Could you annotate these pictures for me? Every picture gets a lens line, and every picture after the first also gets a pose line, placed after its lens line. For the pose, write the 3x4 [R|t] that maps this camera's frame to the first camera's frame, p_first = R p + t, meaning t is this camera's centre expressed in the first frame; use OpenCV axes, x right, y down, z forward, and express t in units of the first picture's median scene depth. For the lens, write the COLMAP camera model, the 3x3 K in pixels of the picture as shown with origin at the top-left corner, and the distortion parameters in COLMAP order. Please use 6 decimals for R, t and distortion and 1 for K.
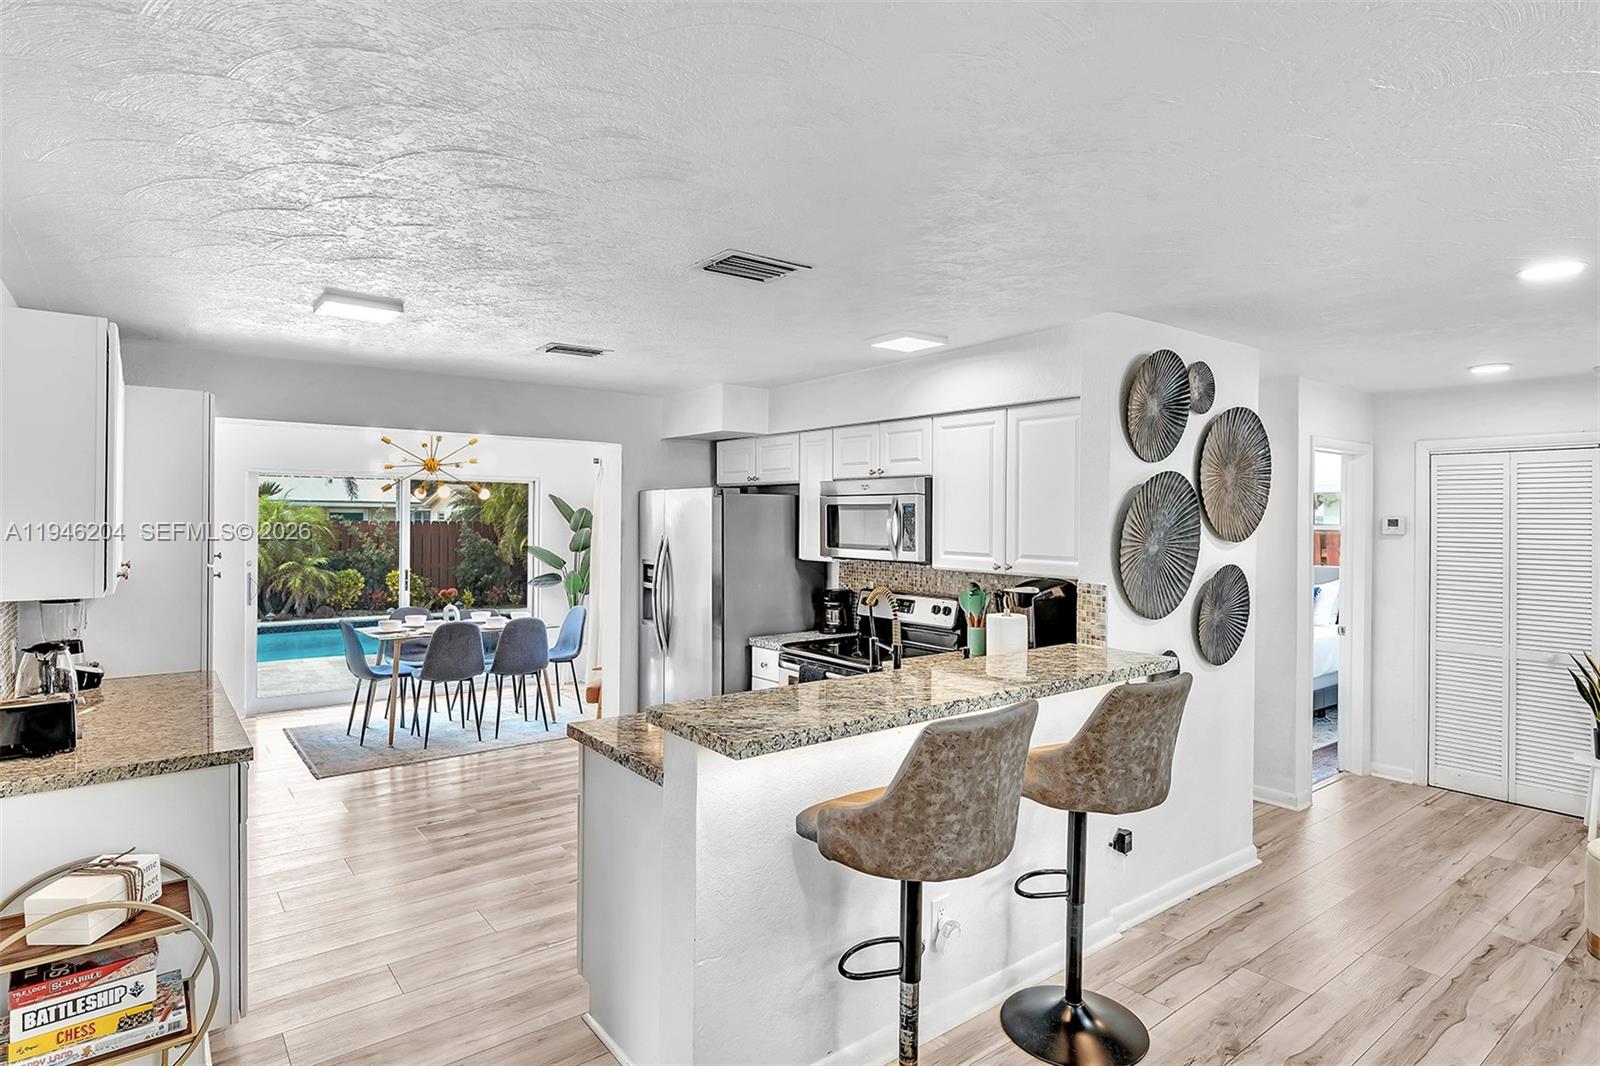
lens RADIAL K [[846.8, 0, 796.3], [0, 846.8, 524.5], [0, 0, 1]] dist [-0.010383, 0.005175]
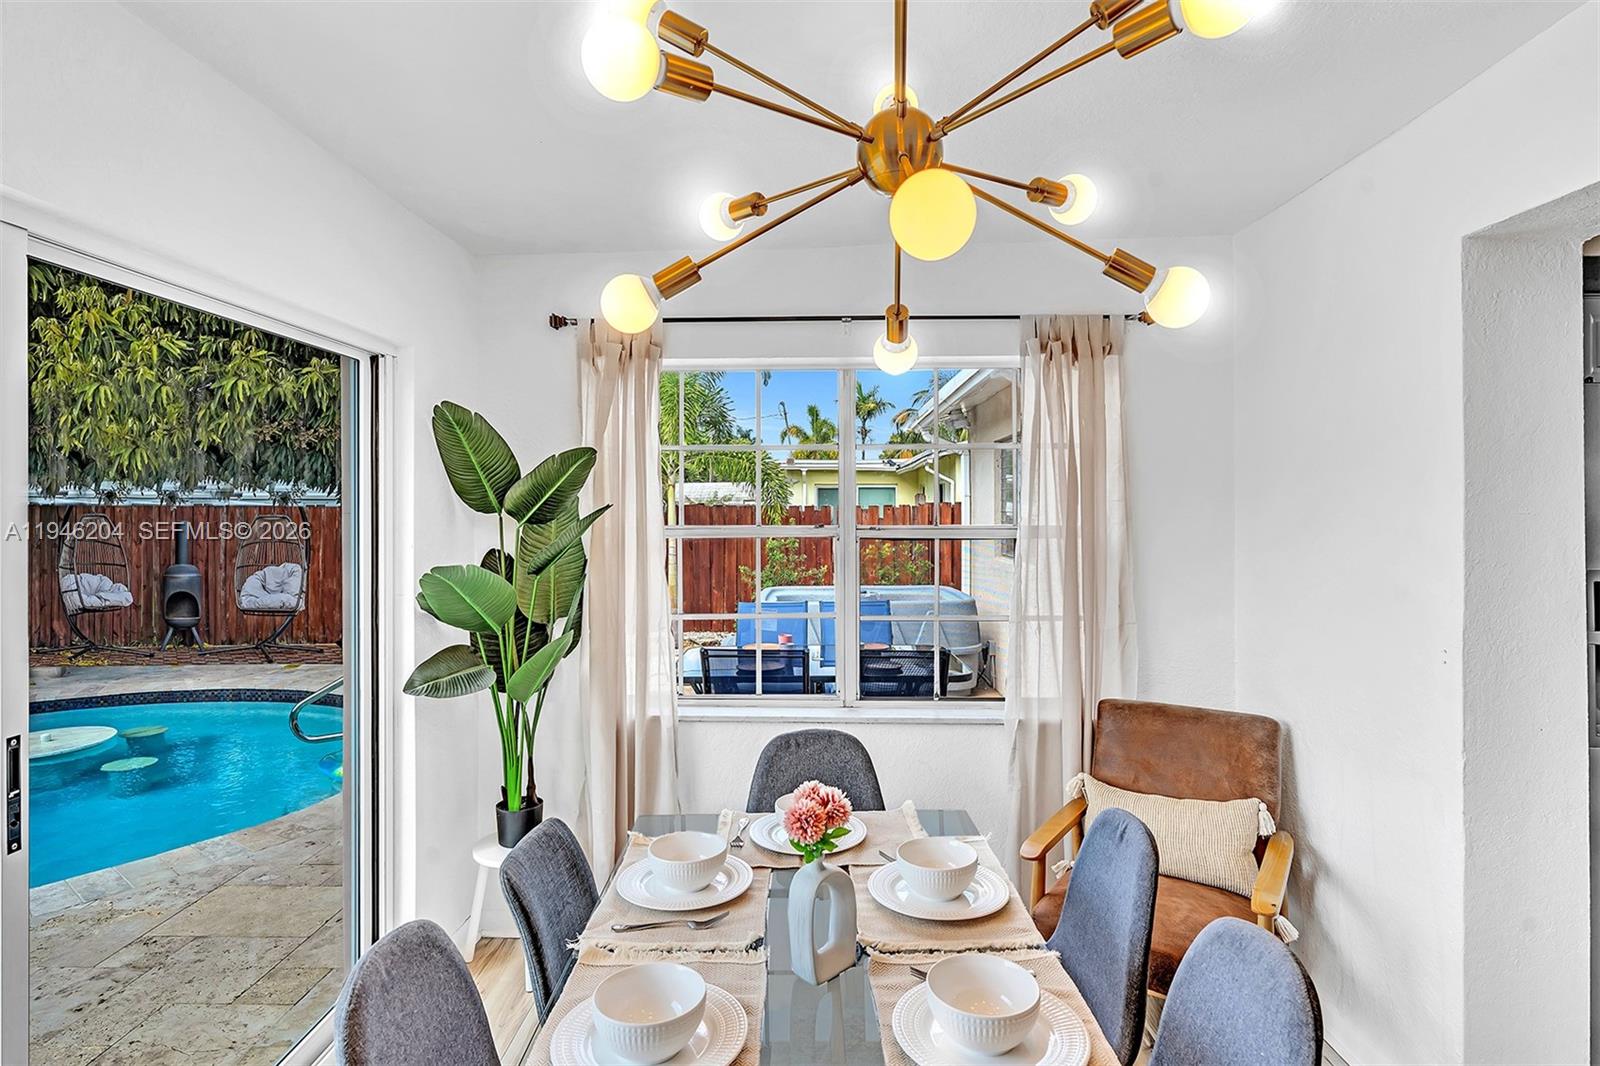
lens RADIAL K [[846.8, 0, 796.8], [0, 846.8, 523.7], [0, 0, 1]] dist [-0.010383, 0.005175]
pose [[0.624427, -0.024997, 0.780683, -0.132814], [0.017520, 0.999685, 0.017996, 0.001660], [-0.780887, 0.002441, 0.624668, 0.202355]]
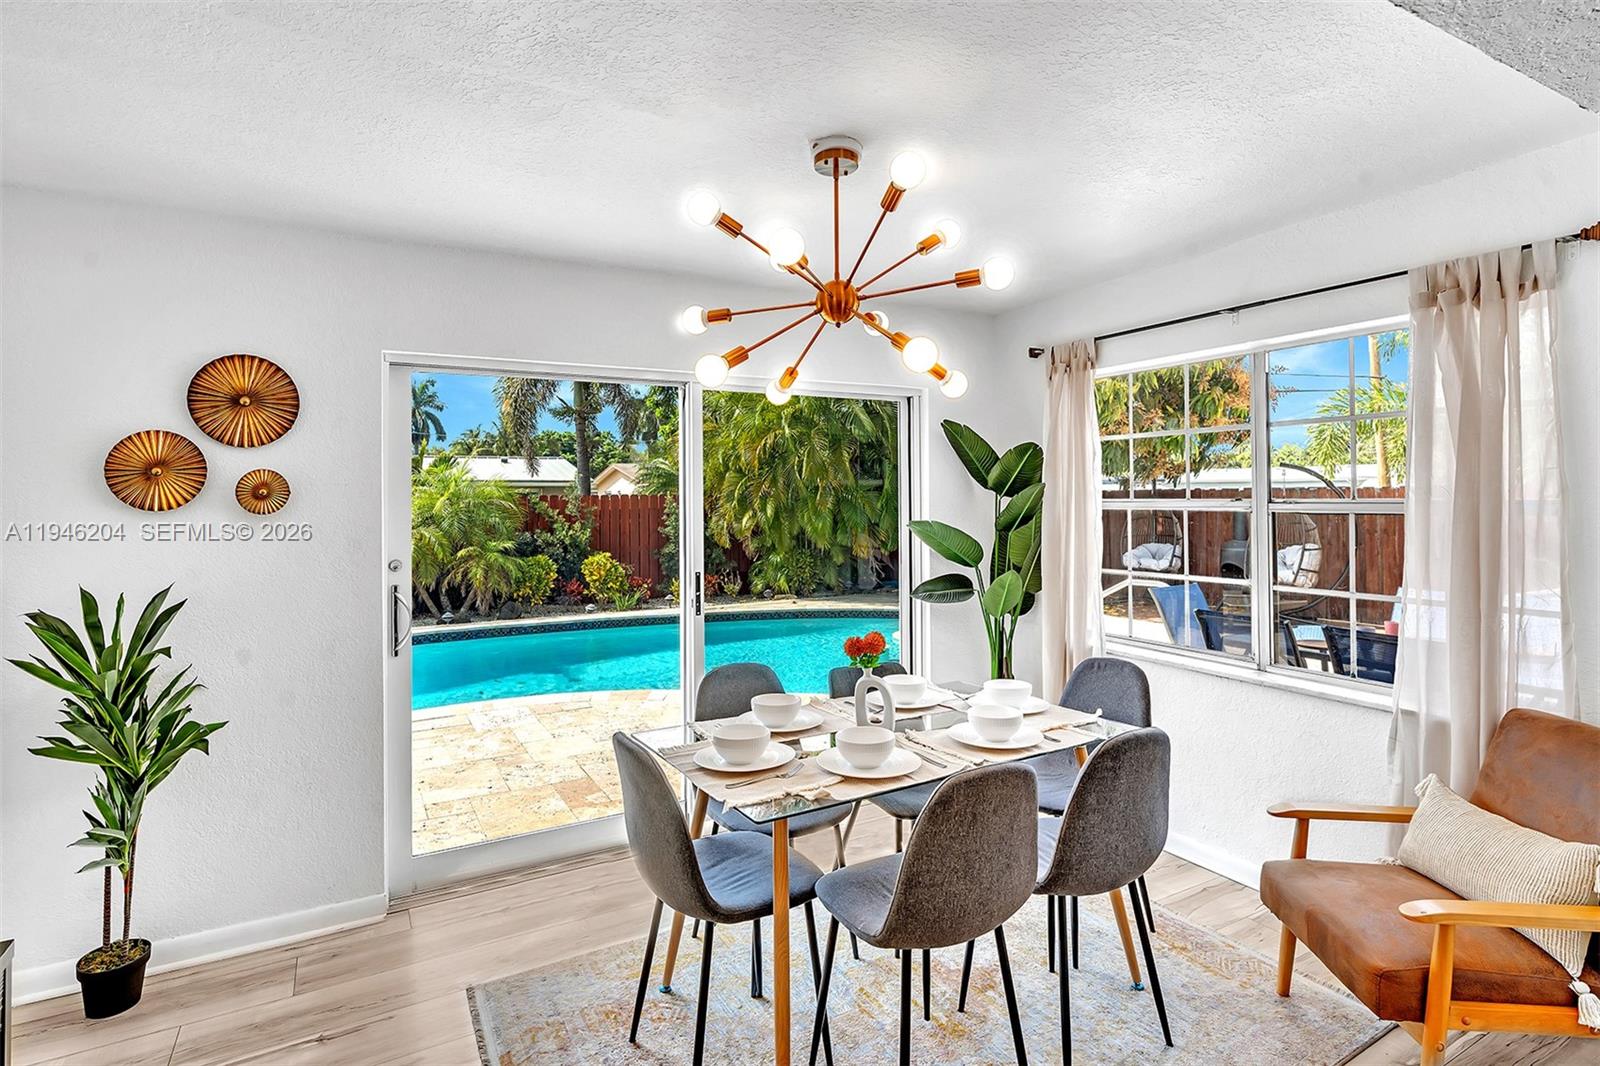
lens RADIAL K [[797.3, 0, 804.5], [0, 797.3, 493.7], [0, 0, 1]] dist [0.007400, 0.000900]
pose [[0.989908, -0.017184, -0.140669, -0.089278], [0.015795, 0.999815, -0.010986, 0.003518], [0.140832, 0.008653, 0.989996, 0.147522]]
